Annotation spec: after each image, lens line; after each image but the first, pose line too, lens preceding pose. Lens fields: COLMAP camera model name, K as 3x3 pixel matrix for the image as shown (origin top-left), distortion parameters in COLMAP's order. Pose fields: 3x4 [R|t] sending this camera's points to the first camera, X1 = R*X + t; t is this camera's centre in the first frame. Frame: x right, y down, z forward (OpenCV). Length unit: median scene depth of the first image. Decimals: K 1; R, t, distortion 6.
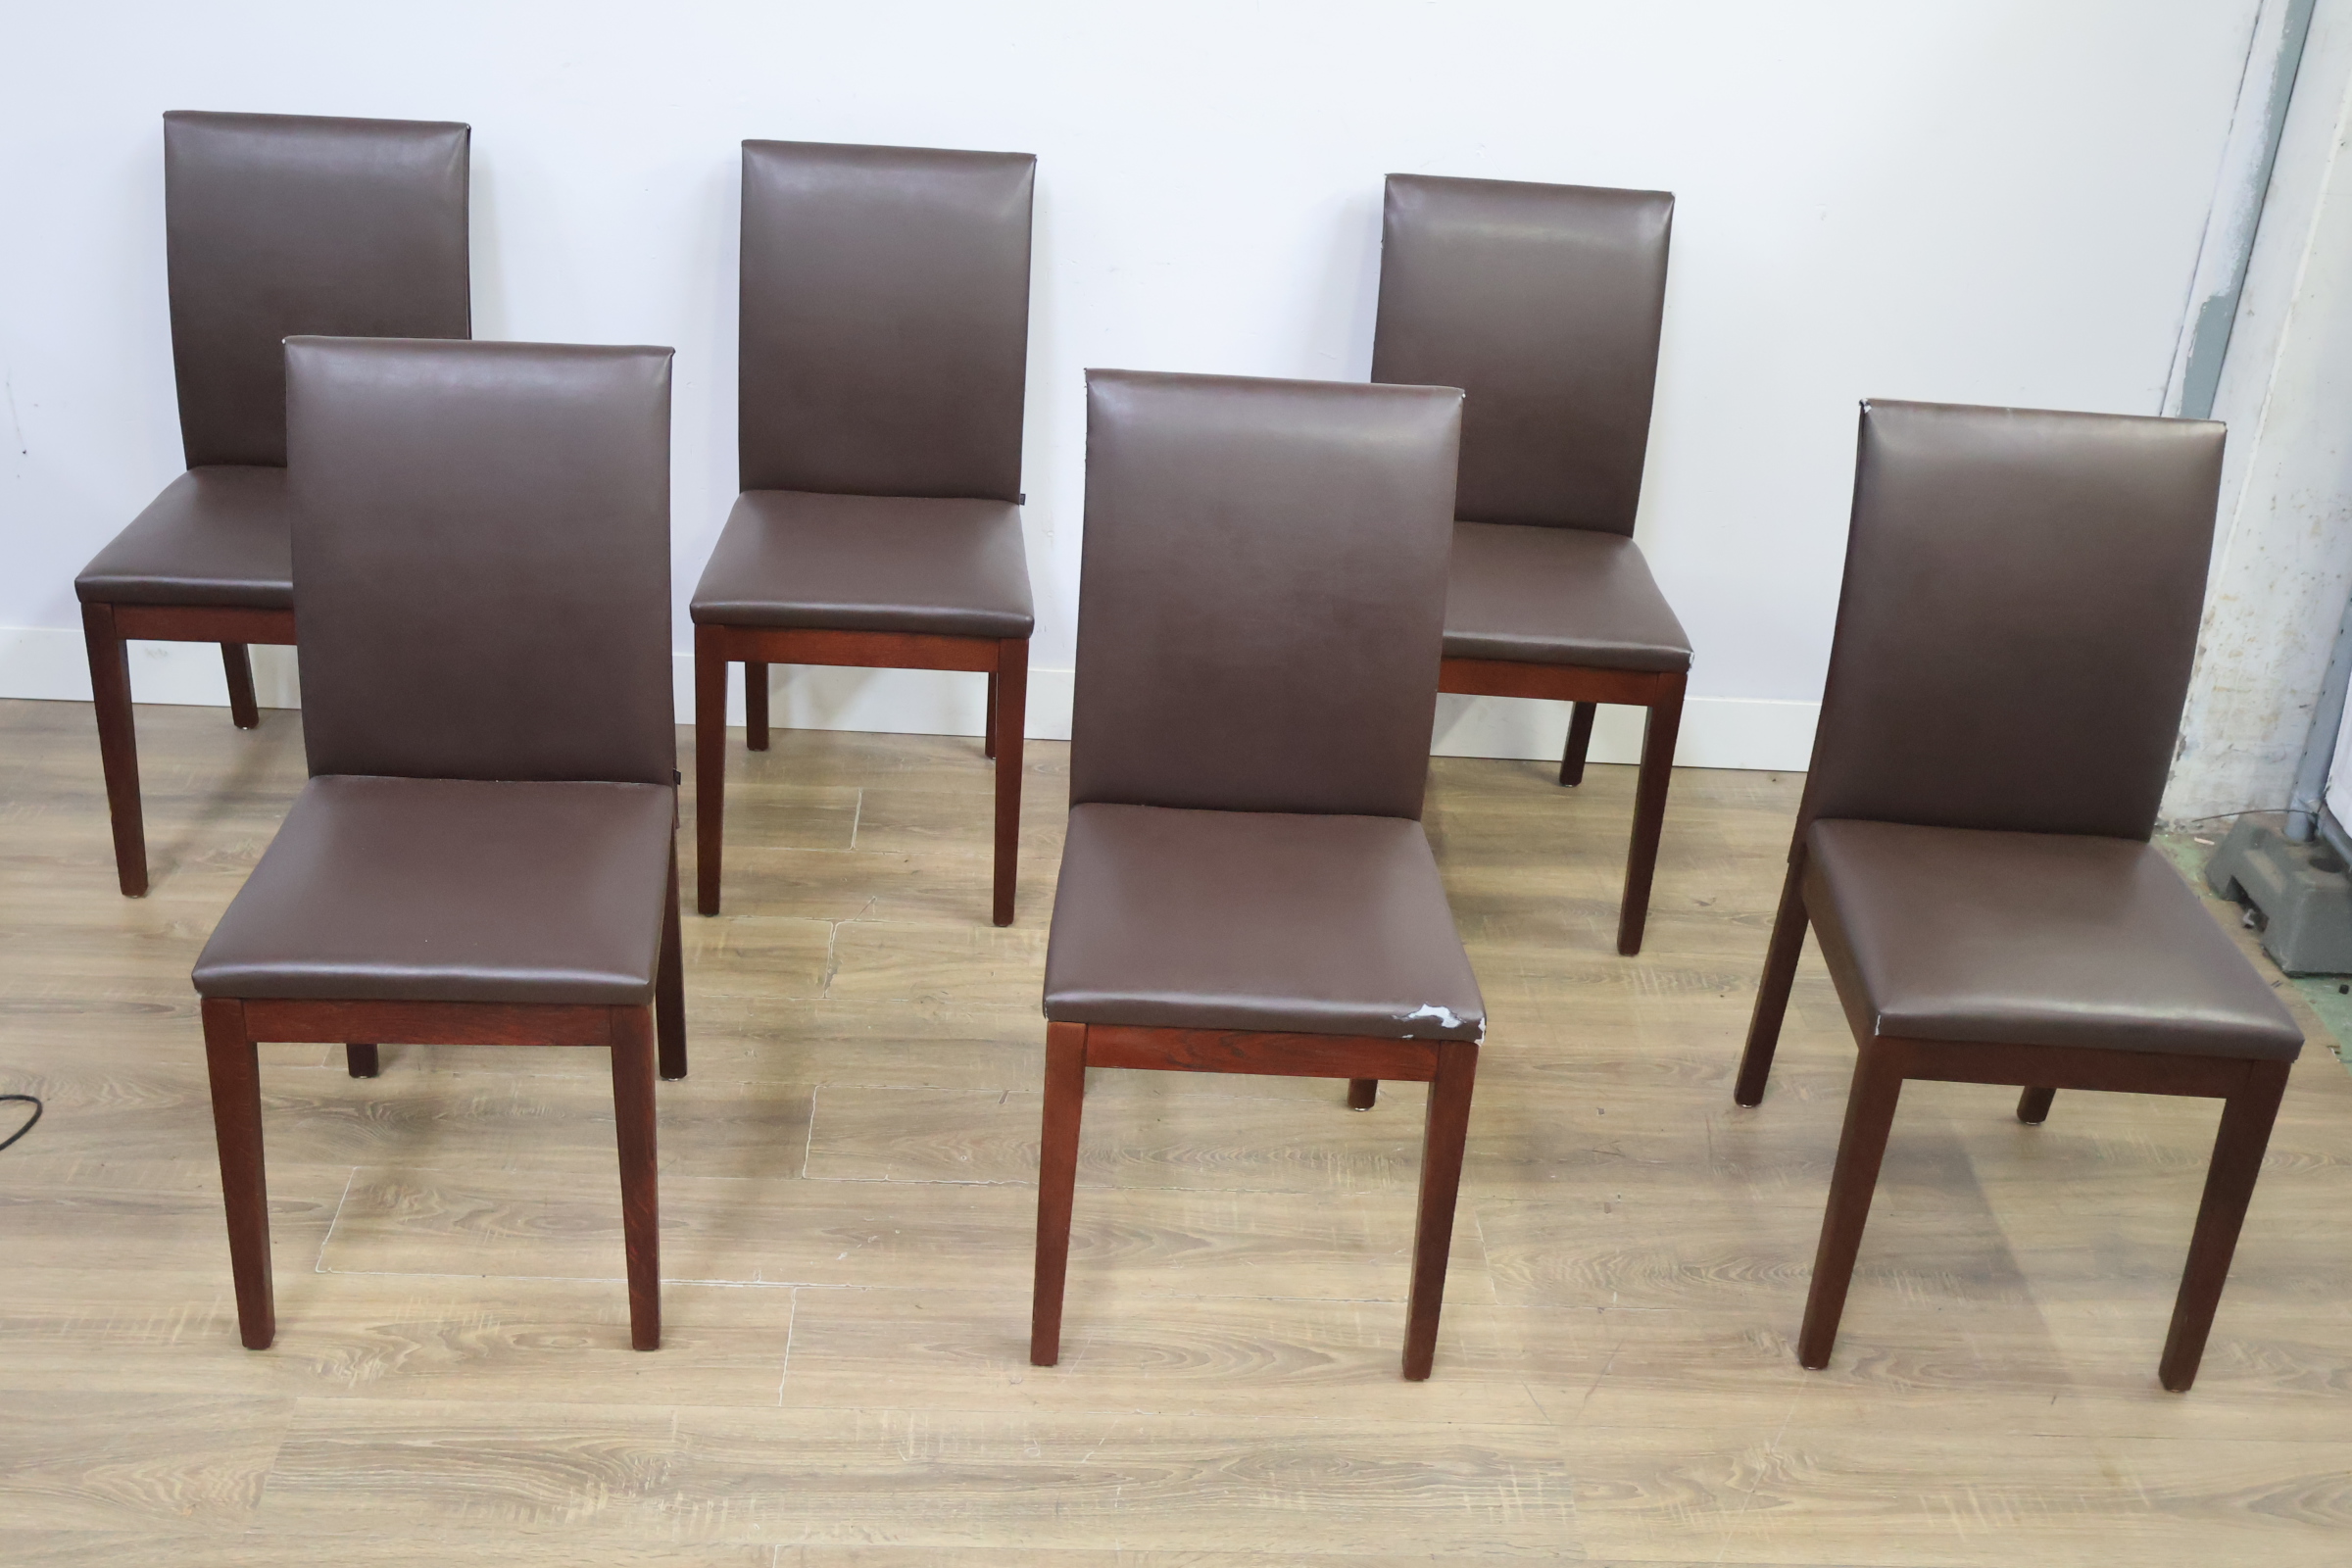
lens RADIAL K [[2637.0, 0, 1180.9], [0, 2637.0, 765.3], [0, 0, 1]] dist [0.003600, 0.000000]
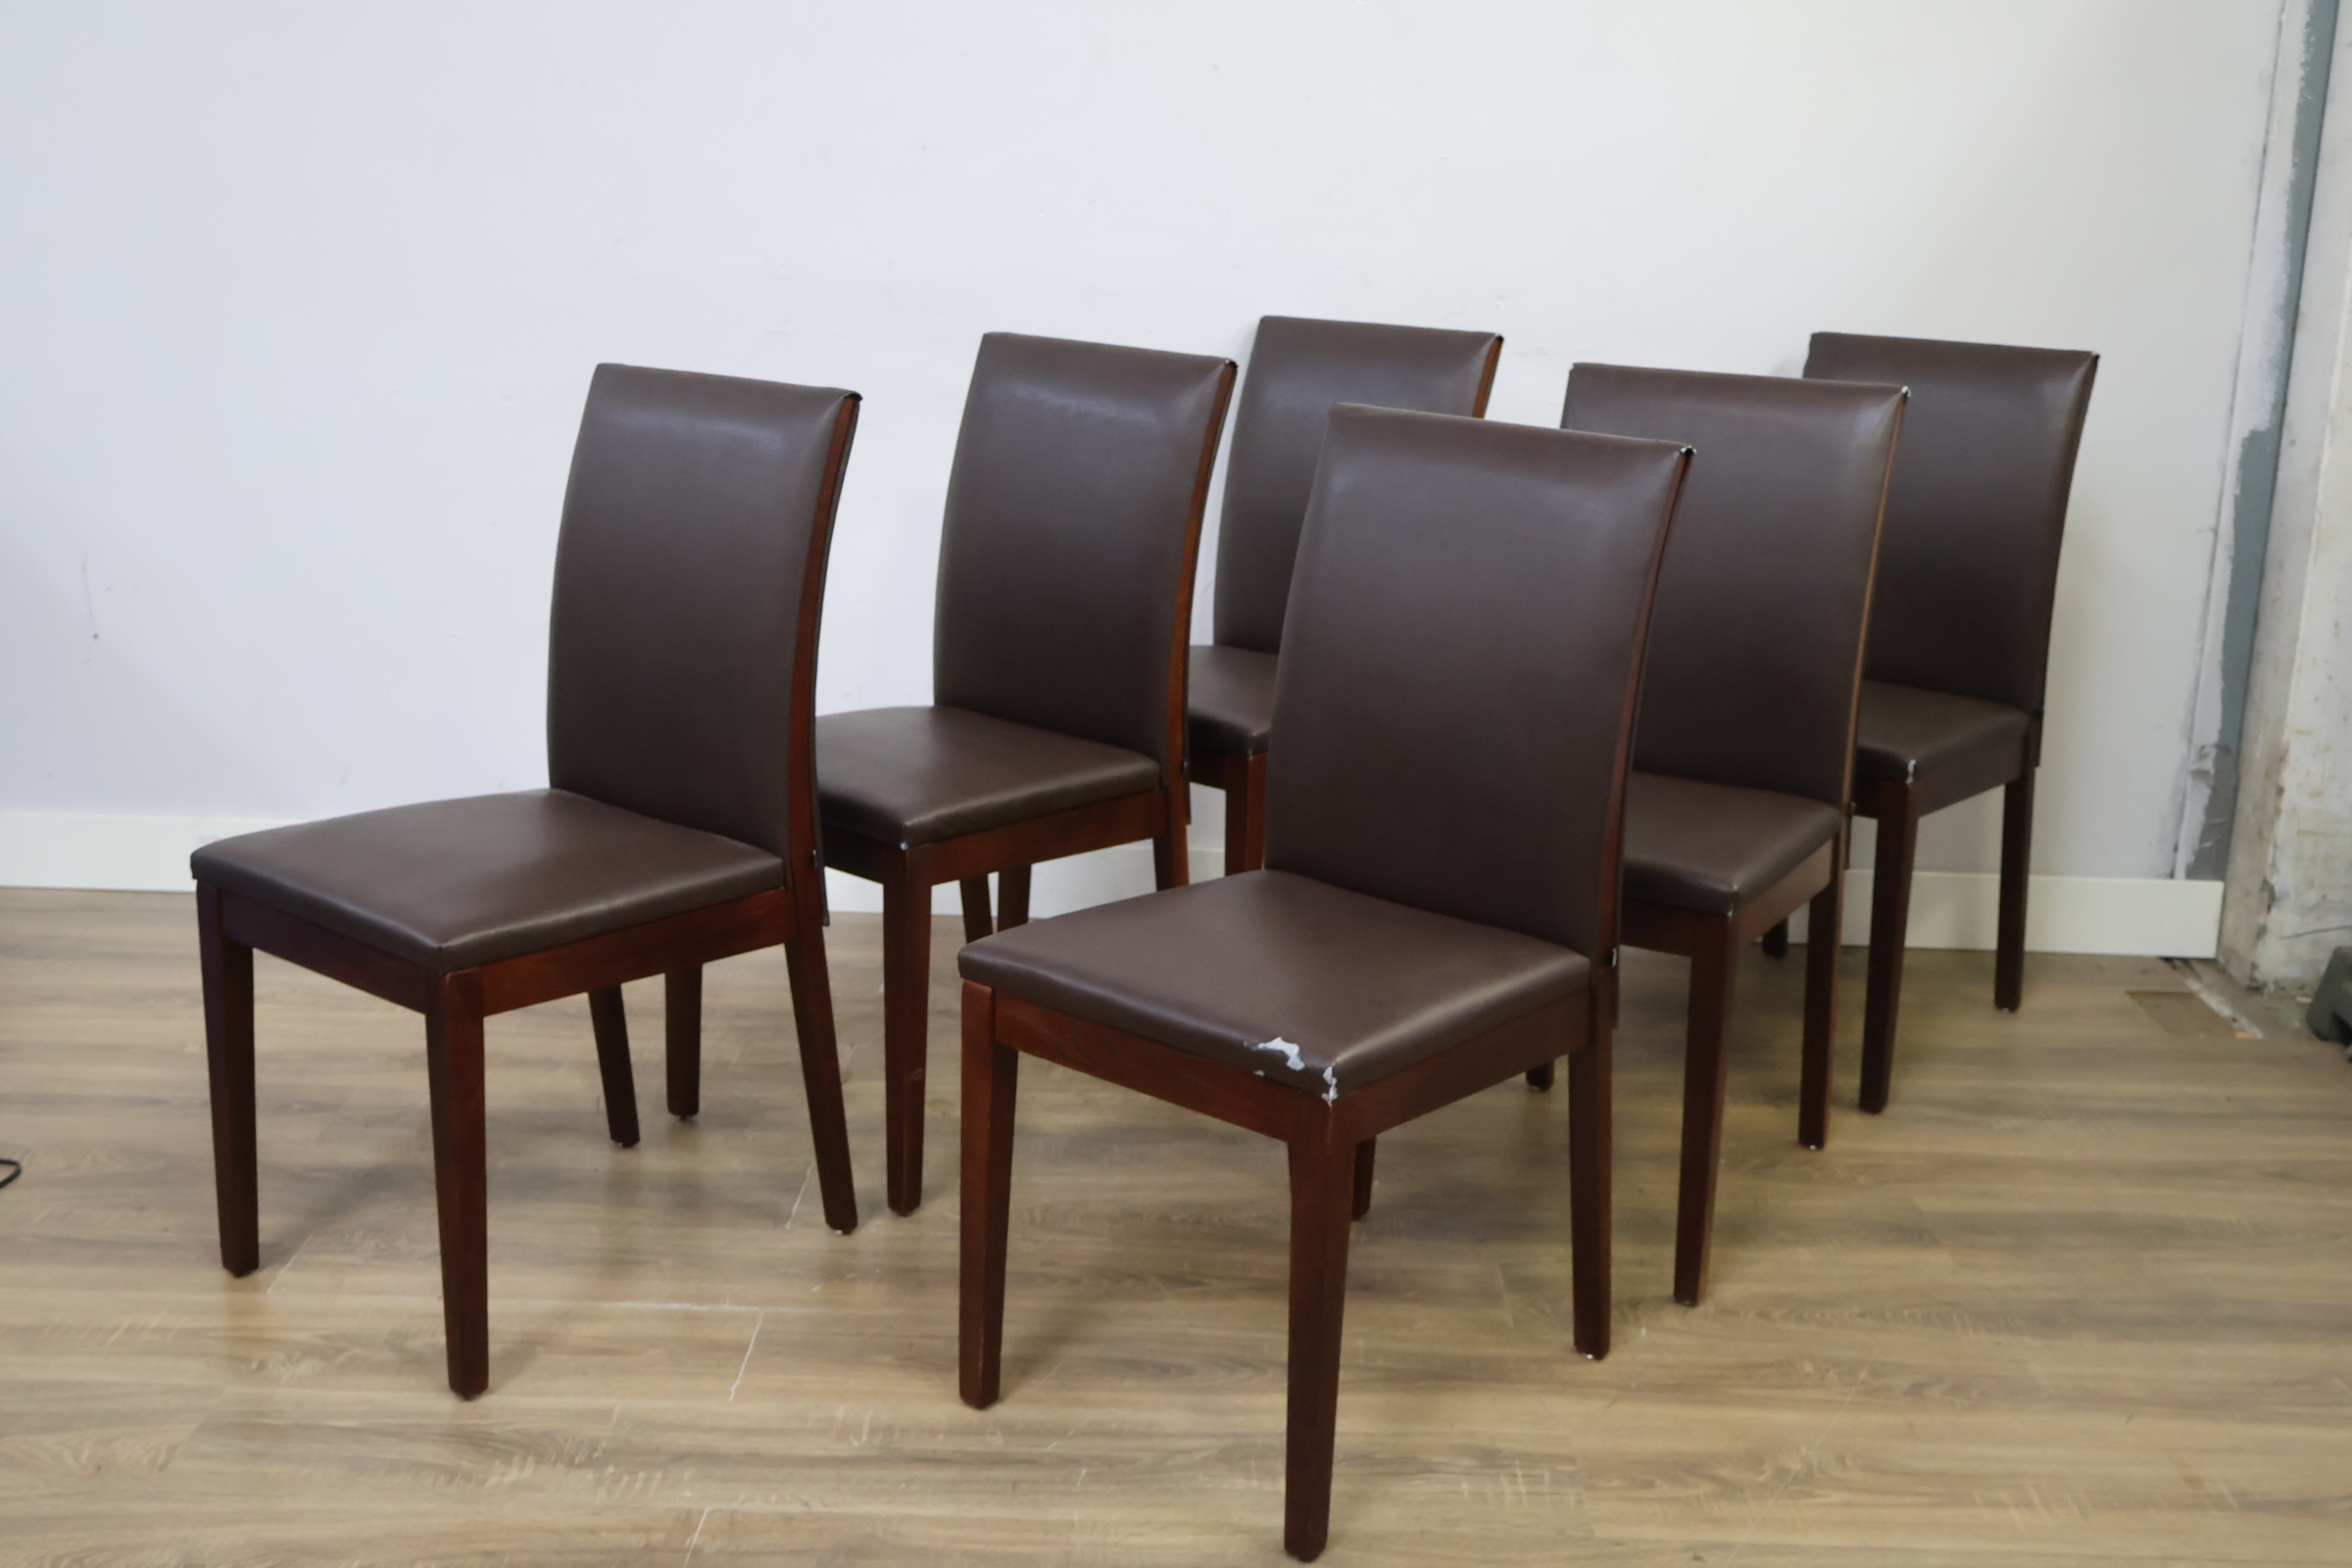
lens RADIAL K [[2637.0, 0, 1187.6], [0, 2637.0, 788.5], [0, 0, 1]] dist [0.003600, 0.000000]
pose [[0.997617, -0.022108, -0.065362, 0.069101], [0.007380, 0.976034, -0.217493, 0.213804], [0.068604, 0.216492, 0.973871, 0.046912]]
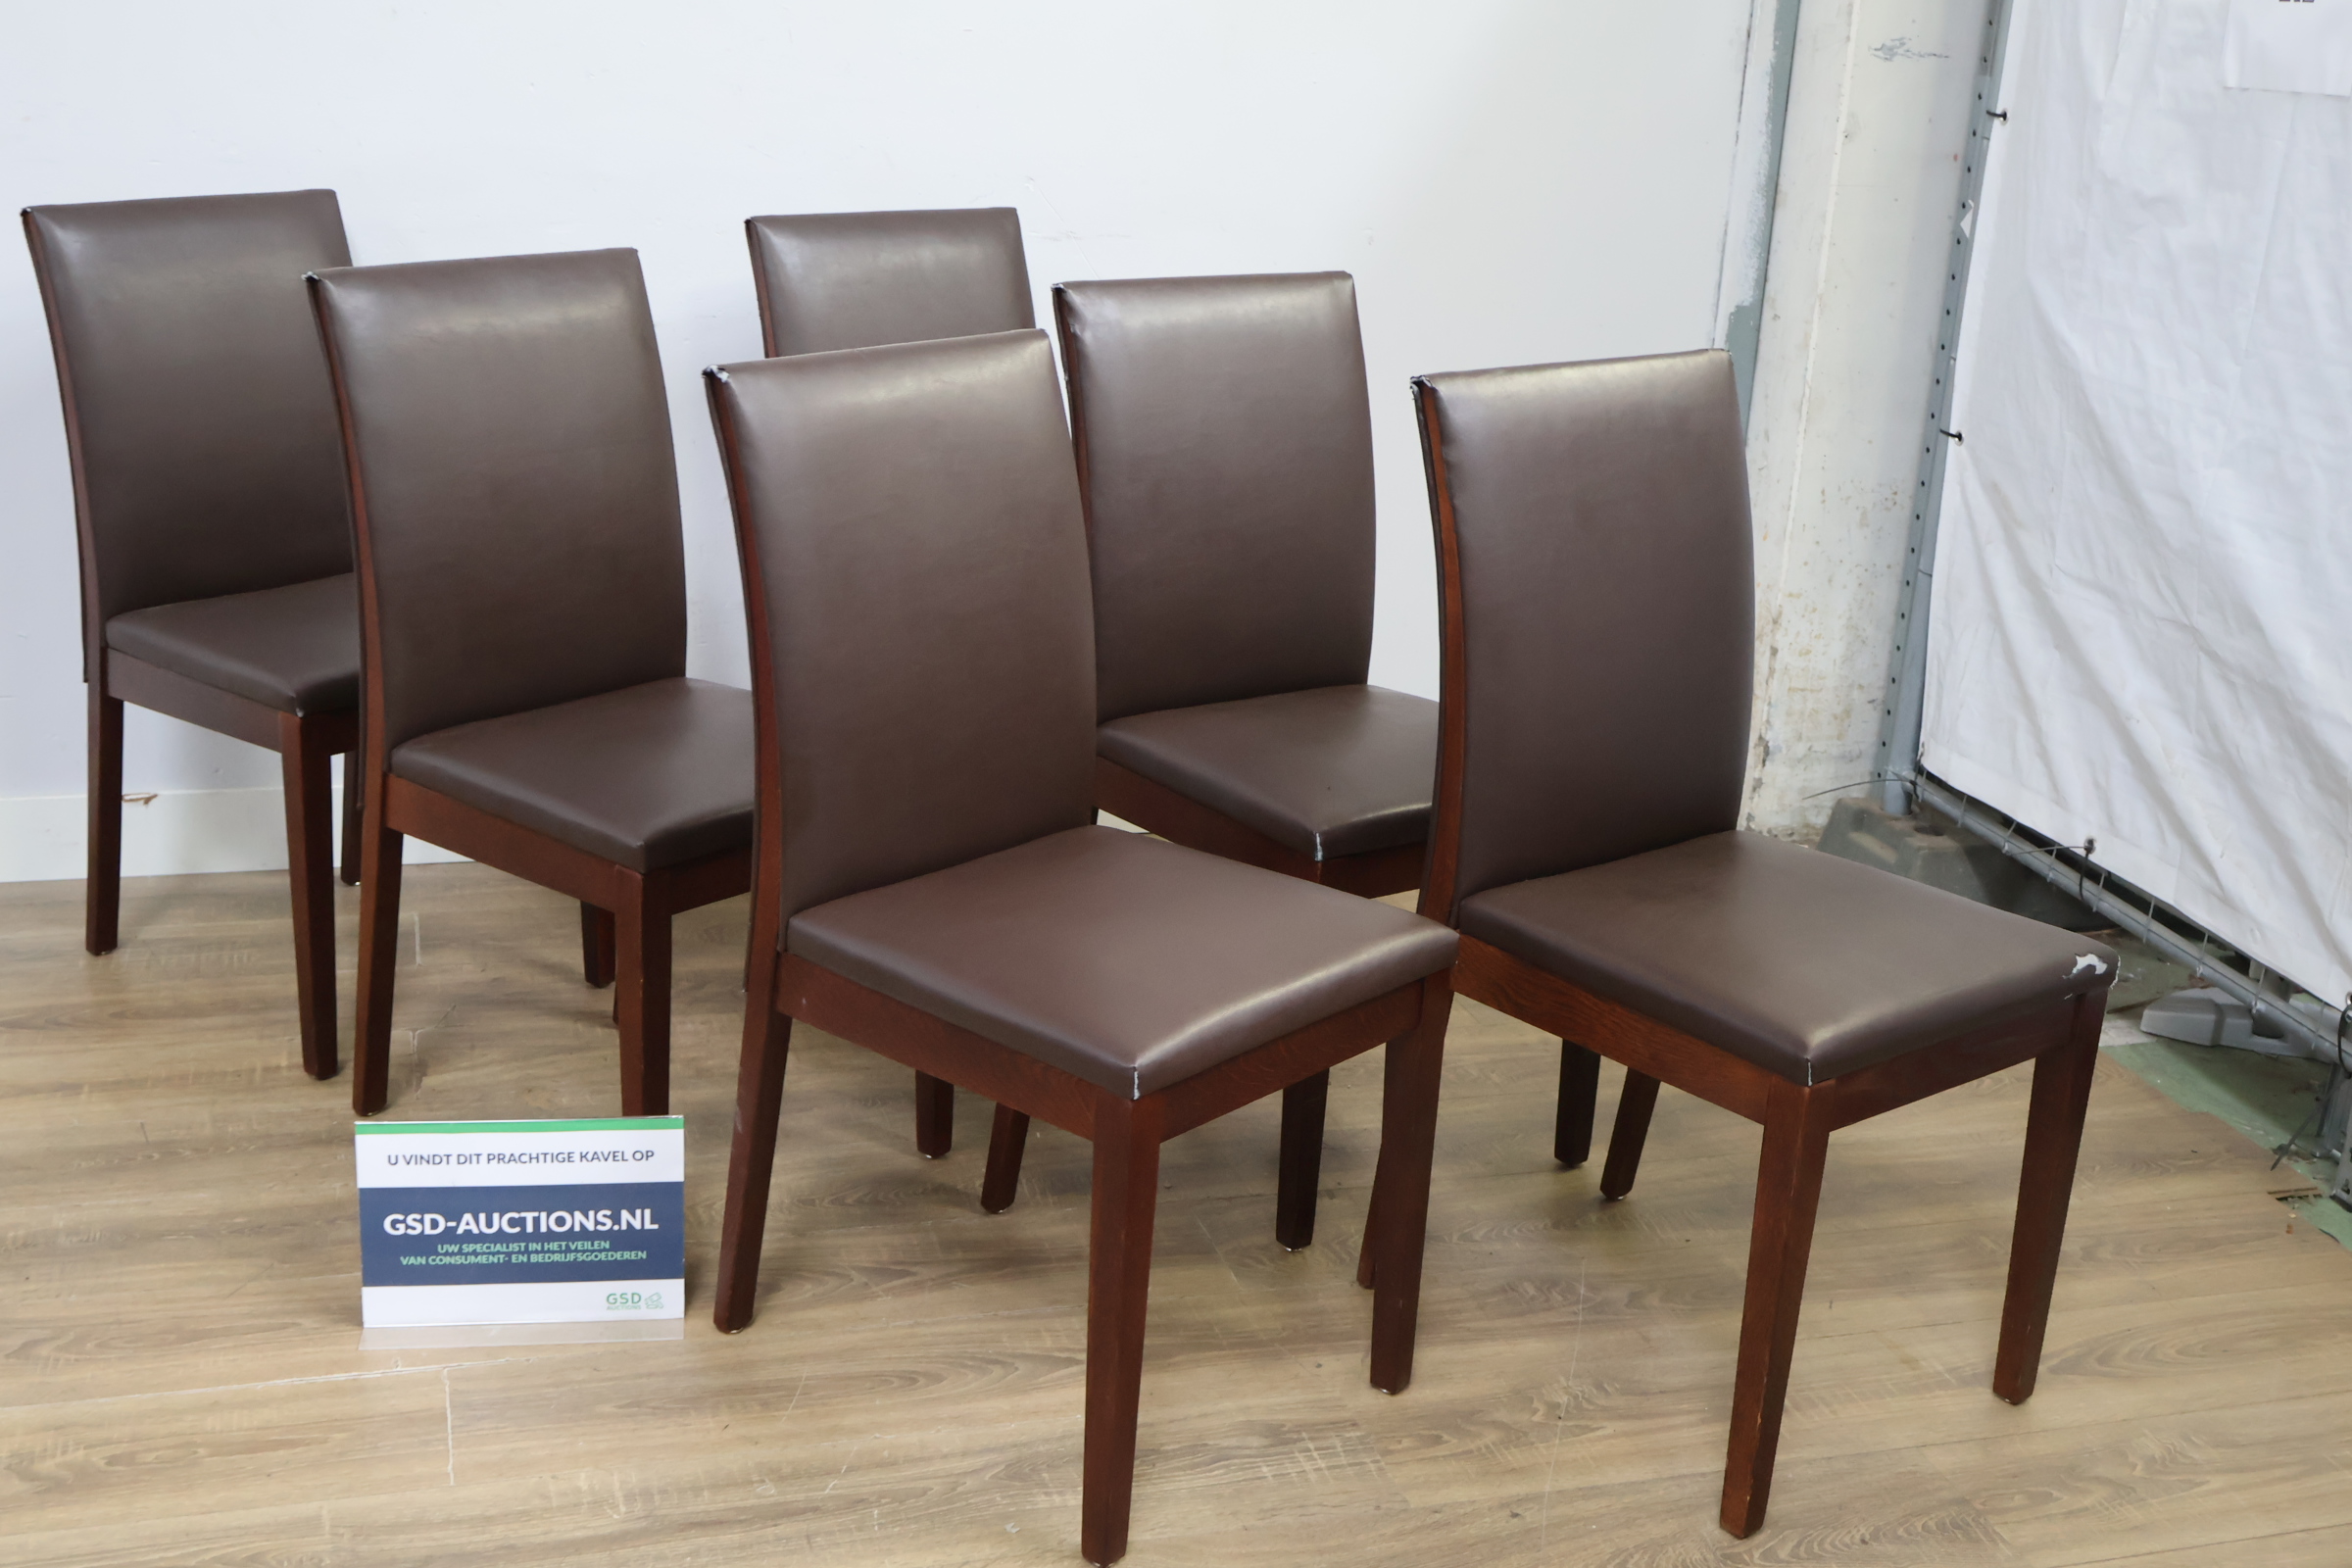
lens RADIAL K [[2637.0, 0, 1162.1], [0, 2637.0, 776.4], [0, 0, 1]] dist [0.003600, 0.000000]
pose [[0.971830, -0.086023, 0.219425, -0.088682], [0.116479, 0.984667, -0.129856, 0.142200], [-0.204890, 0.151757, 0.966949, 0.101955]]
